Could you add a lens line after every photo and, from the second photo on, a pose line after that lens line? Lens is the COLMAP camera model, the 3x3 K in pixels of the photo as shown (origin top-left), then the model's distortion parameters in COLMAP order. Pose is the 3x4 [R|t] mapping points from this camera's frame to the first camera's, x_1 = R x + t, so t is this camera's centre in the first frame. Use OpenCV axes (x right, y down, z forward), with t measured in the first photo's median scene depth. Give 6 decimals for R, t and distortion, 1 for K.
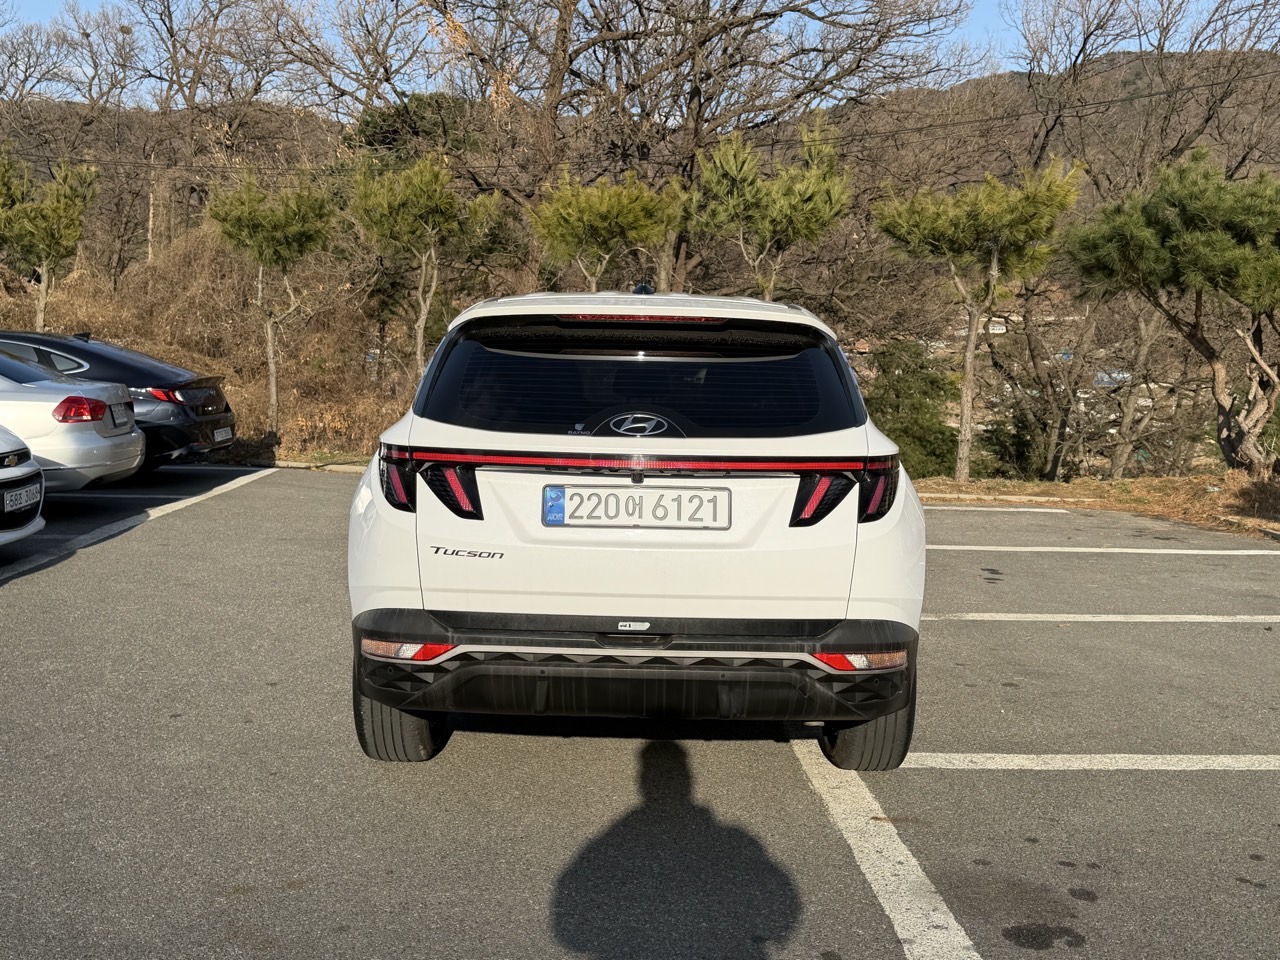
lens RADIAL K [[1269.9, 0, 647.9], [0, 1269.9, 476.5], [0, 0, 1]] dist [0.063224, 0.000000]
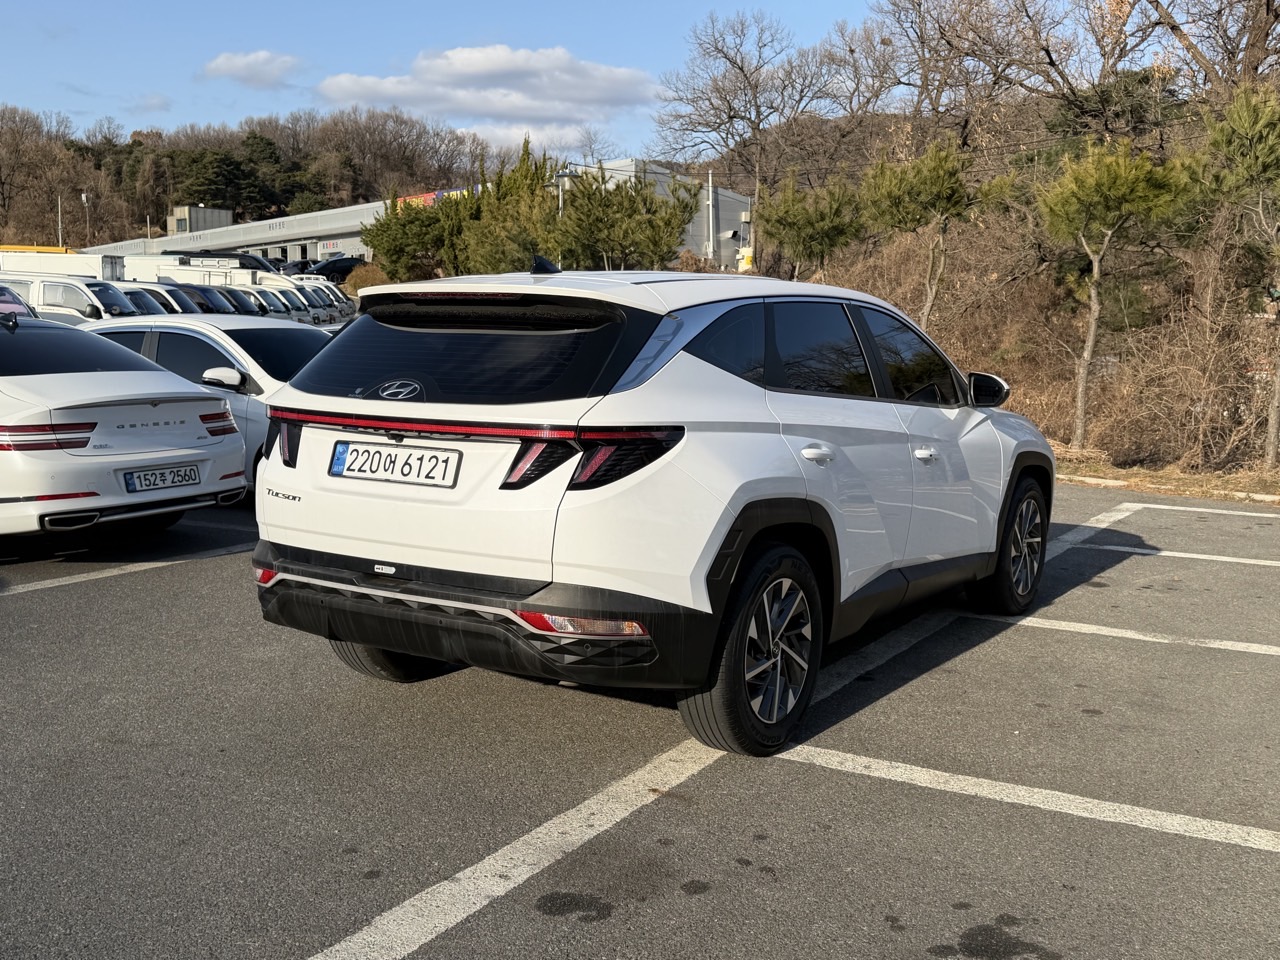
lens RADIAL K [[1269.9, 0, 665.6], [0, 1269.9, 479.1], [0, 0, 1]] dist [0.063224, 0.000000]
pose [[0.853576, 0.055224, -0.518033, 0.771016], [-0.050593, 0.998453, 0.023076, -0.000466], [0.518506, 0.006511, 0.855049, 0.163789]]
